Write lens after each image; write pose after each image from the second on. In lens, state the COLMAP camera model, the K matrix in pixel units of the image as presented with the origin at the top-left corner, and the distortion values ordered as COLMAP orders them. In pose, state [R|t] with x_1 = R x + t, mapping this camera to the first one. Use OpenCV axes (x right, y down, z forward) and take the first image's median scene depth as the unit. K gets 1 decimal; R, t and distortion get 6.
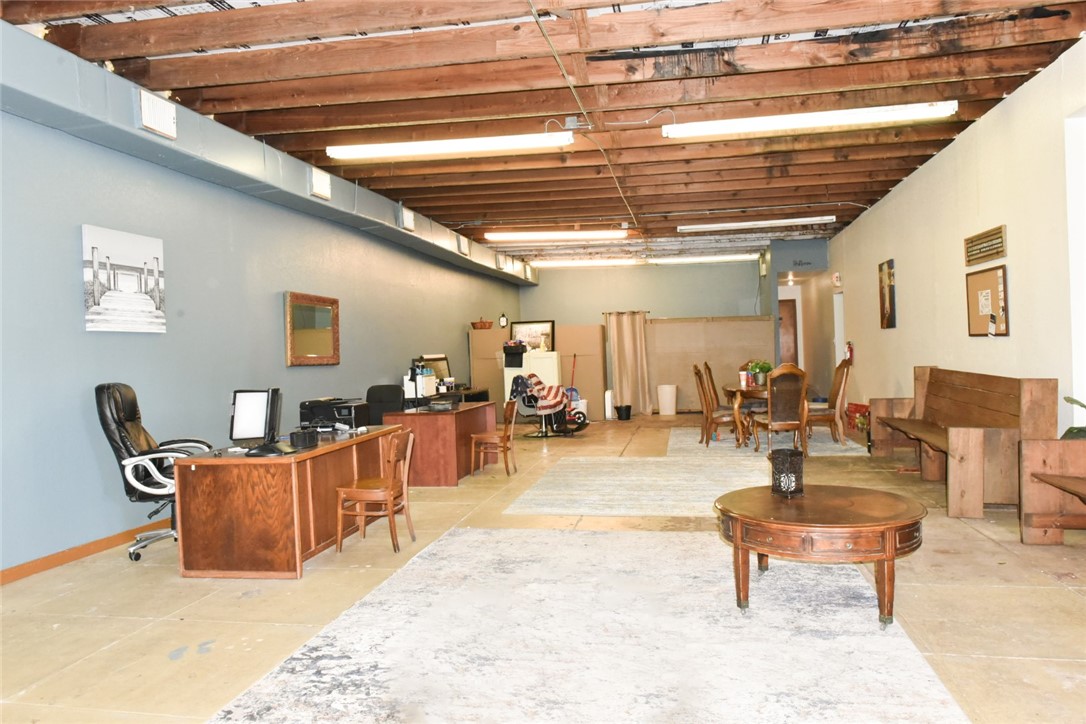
lens RADIAL K [[728.0, 0, 543.0], [0, 728.0, 362.0], [0, 0, 1]] dist [-0.003951, 0.000424]
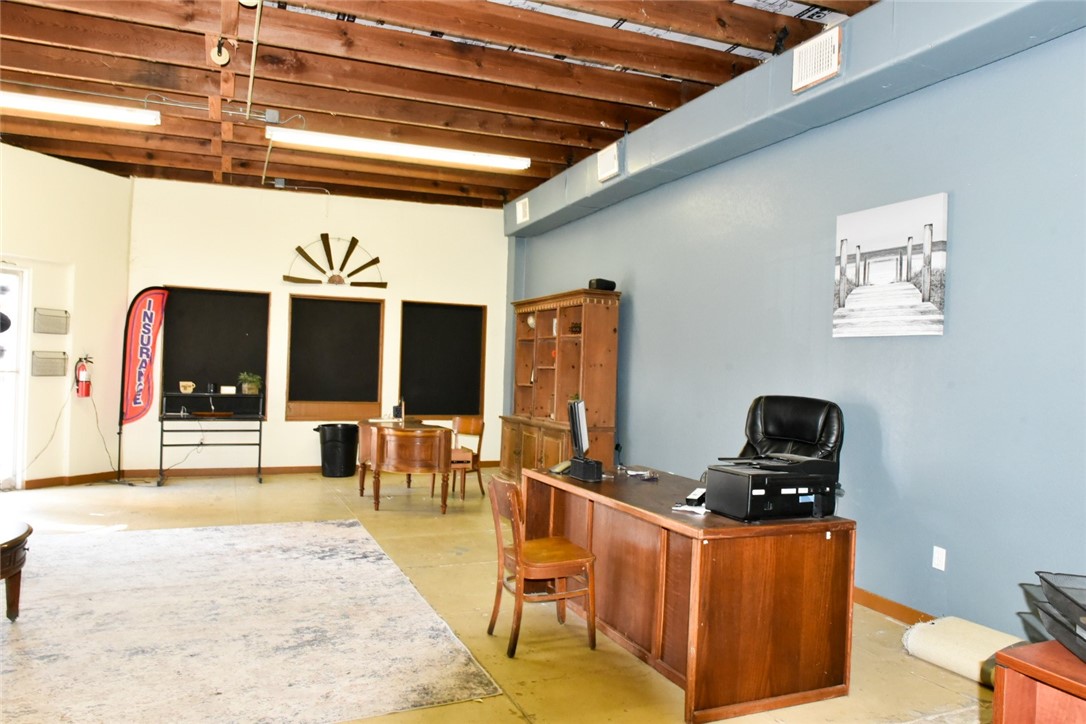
lens RADIAL K [[728.0, 0, 543.0], [0, 728.0, 362.0], [0, 0, 1]] dist [-0.003951, 0.000424]
pose [[-0.815872, 0.012512, -0.578097, 0.168403], [-0.008319, 0.999408, 0.033372, -0.039311], [0.578173, 0.032037, -0.815285, 1.497871]]
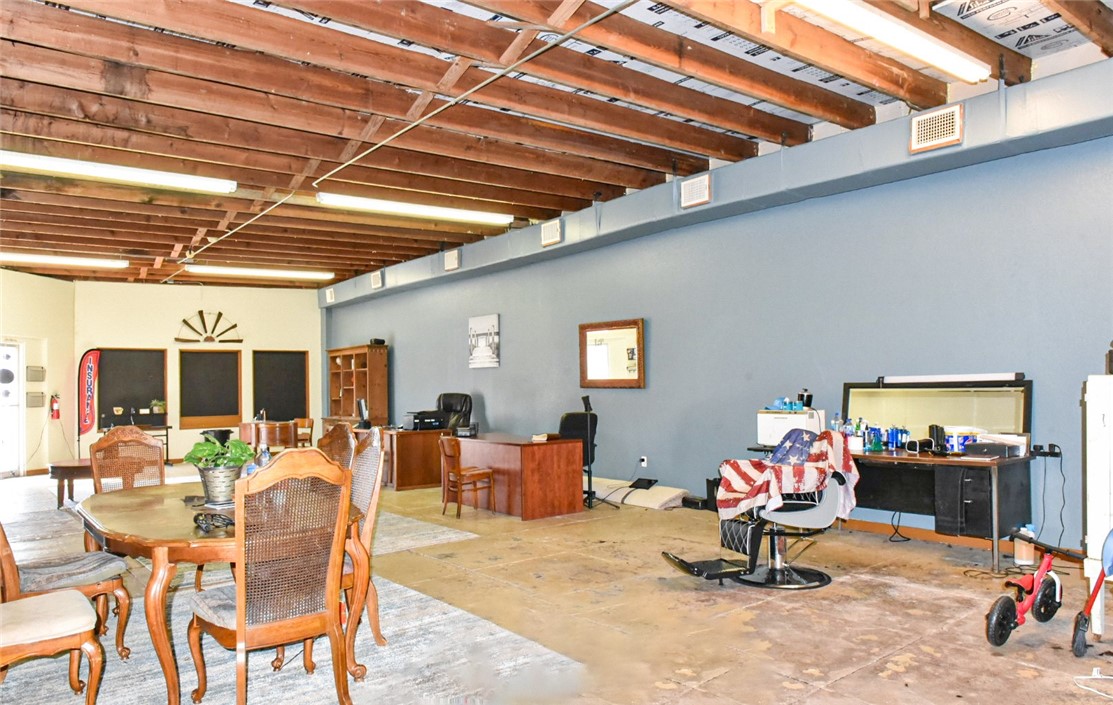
lens RADIAL K [[764.4, 0, 556.5], [0, 764.4, 380.1], [0, 0, 1]] dist [0.000742, -0.000314]
pose [[-0.635715, 0.044673, -0.770630, 0.924093], [0.029742, 0.999000, 0.033376, -0.073942], [0.771350, -0.001703, -0.636409, 2.584774]]
